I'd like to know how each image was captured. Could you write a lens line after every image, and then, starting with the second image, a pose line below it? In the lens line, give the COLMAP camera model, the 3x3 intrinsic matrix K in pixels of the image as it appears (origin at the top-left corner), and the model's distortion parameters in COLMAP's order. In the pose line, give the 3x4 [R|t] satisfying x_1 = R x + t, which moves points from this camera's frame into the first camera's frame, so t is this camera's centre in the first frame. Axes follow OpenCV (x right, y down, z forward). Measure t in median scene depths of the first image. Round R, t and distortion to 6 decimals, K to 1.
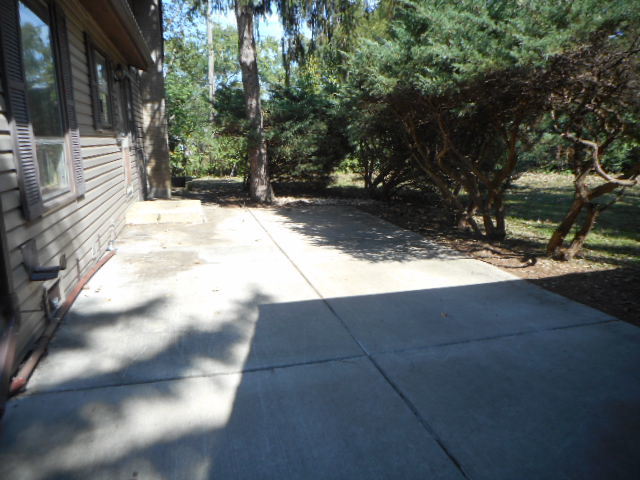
lens RADIAL K [[480.5, 0, 323.2], [0, 480.5, 236.6], [0, 0, 1]] dist [-0.026978, 0.029896]
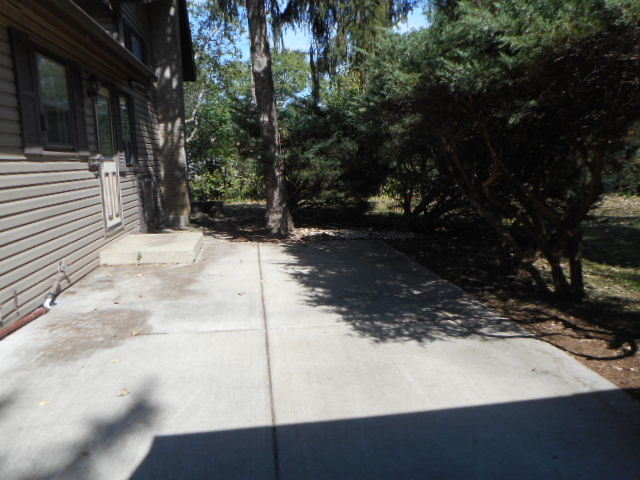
lens RADIAL K [[480.5, 0, 314.5], [0, 480.5, 244.7], [0, 0, 1]] dist [-0.026978, 0.029896]
pose [[0.990659, 0.013809, -0.135660, 0.072215], [-0.017265, 0.999555, -0.024337, -0.045287], [0.135263, 0.026452, 0.990457, 0.216008]]
